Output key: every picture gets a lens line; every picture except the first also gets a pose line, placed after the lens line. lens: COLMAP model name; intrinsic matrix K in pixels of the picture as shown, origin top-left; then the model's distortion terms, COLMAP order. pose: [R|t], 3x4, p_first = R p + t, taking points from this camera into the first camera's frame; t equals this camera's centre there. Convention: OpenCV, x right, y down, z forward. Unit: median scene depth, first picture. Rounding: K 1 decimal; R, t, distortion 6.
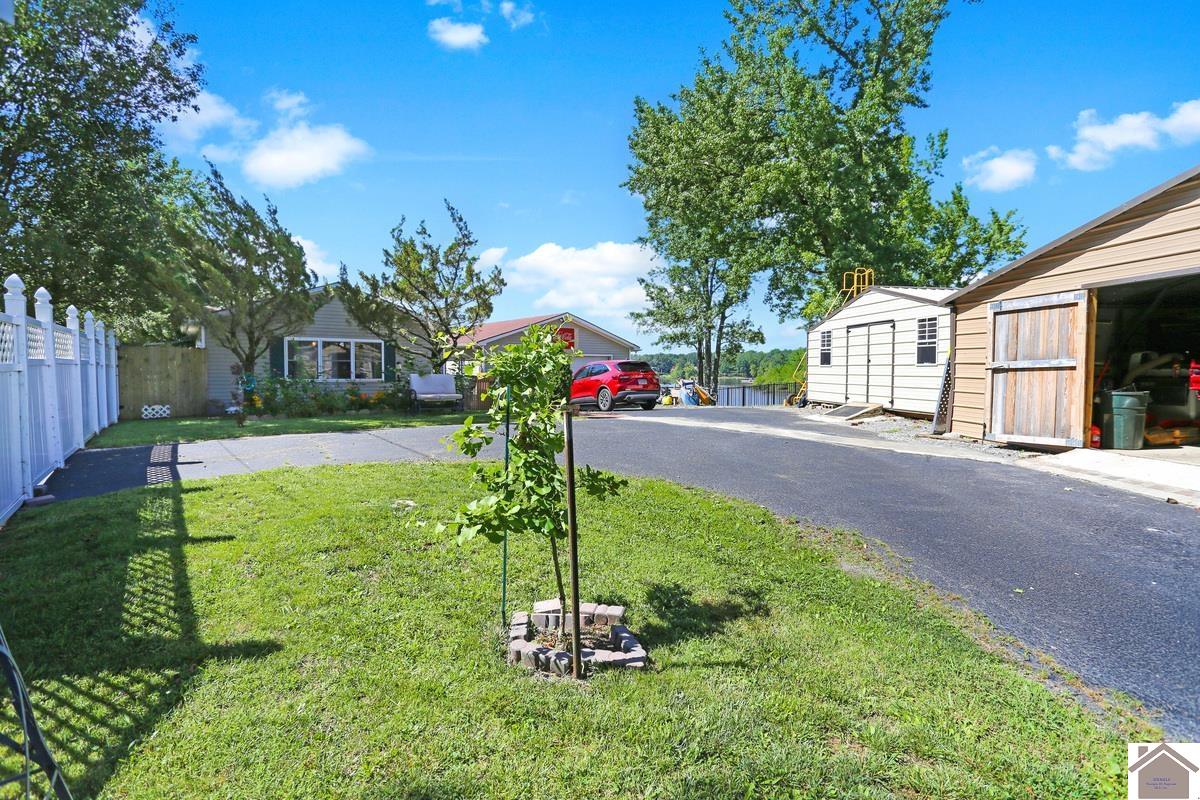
lens RADIAL K [[601.1, 0, 599.6], [0, 601.1, 397.7], [0, 0, 1]] dist [-0.000742, 0.005488]
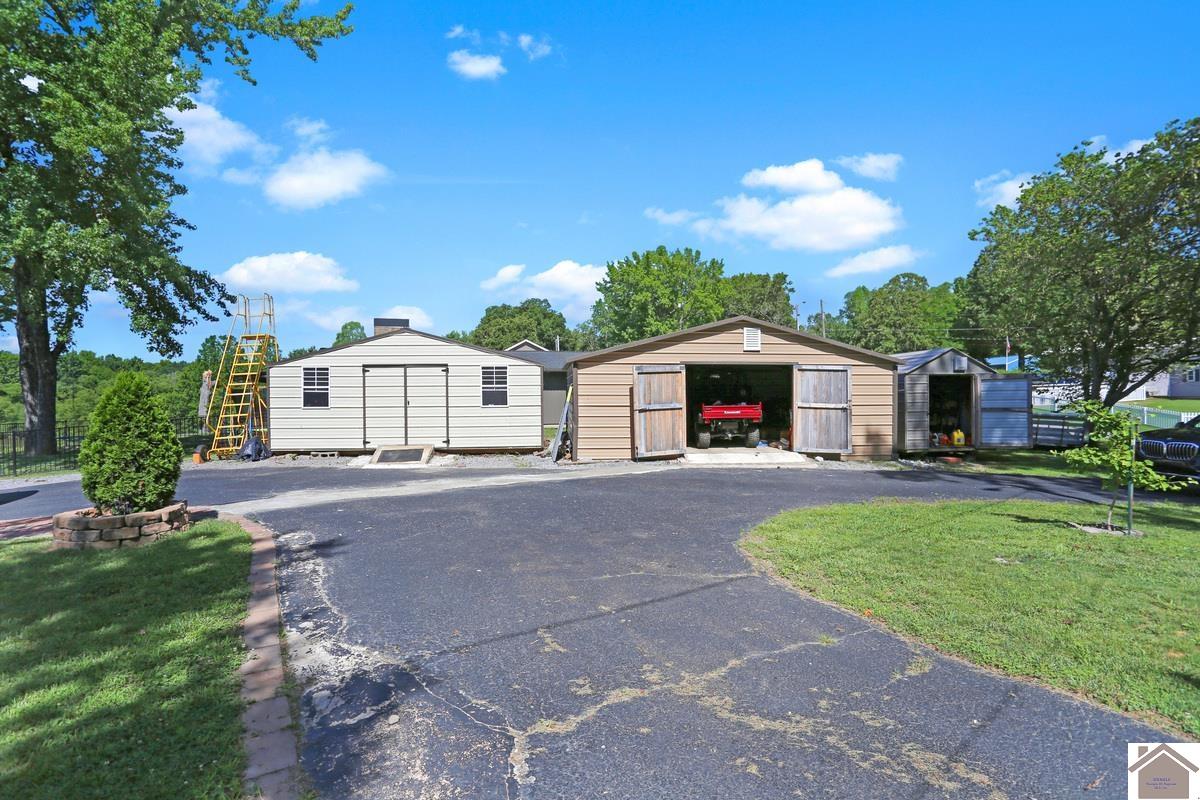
lens RADIAL K [[601.1, 0, 597.0], [0, 601.1, 393.0], [0, 0, 1]] dist [-0.000742, 0.005488]
pose [[0.035747, 0.002964, 0.999356, -0.609741], [0.054697, 0.998491, -0.004918, -0.063240], [-0.997863, 0.054838, 0.035531, 0.748258]]
